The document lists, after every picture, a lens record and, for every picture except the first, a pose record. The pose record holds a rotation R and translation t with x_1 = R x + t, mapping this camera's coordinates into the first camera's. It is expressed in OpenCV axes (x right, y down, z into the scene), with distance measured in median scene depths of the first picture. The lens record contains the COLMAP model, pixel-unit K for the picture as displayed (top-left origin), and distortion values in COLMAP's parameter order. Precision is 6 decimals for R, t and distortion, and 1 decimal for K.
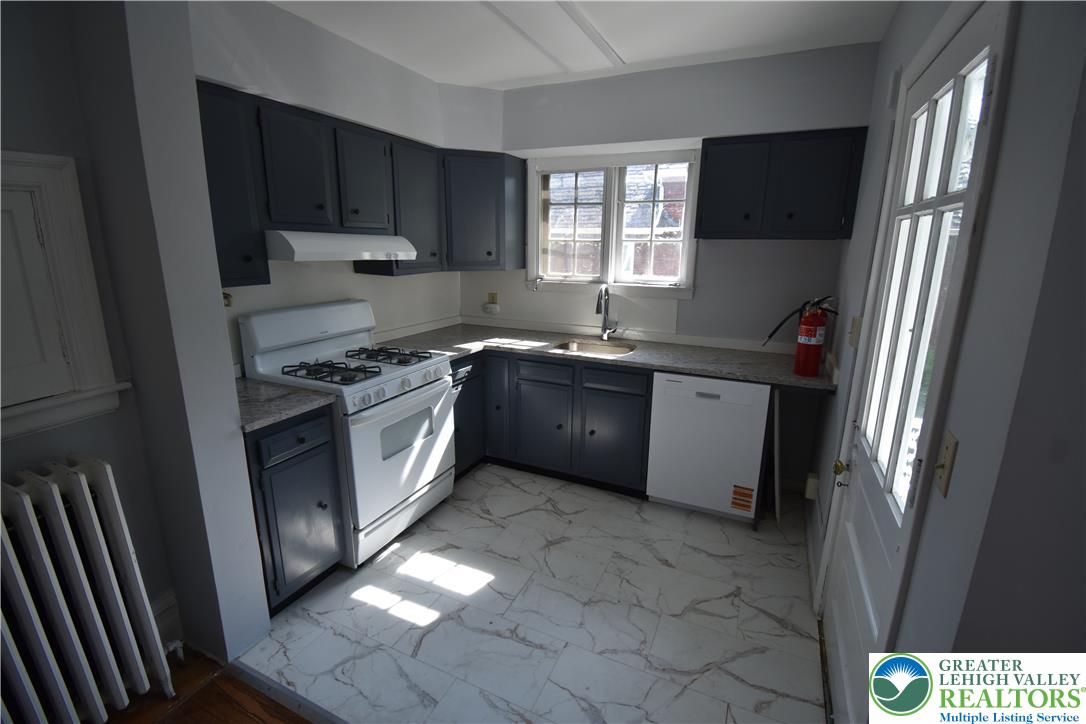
lens RADIAL K [[479.6, 0, 543.0], [0, 479.6, 362.0], [0, 0, 1]] dist [0.003518, -0.000300]
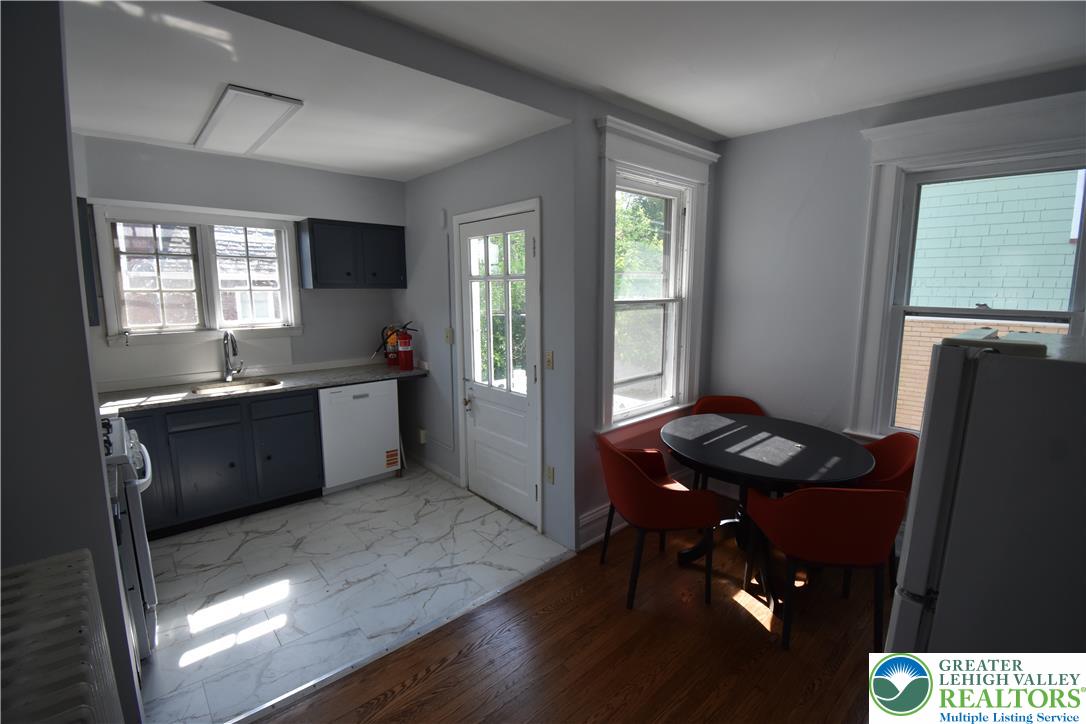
lens RADIAL K [[479.6, 0, 543.0], [0, 479.6, 362.0], [0, 0, 1]] dist [0.003518, -0.000300]
pose [[0.399617, -0.147926, 0.904668, -0.660918], [0.227101, 0.972104, 0.058636, 0.009623], [-0.888106, 0.182019, 0.422064, -0.100127]]
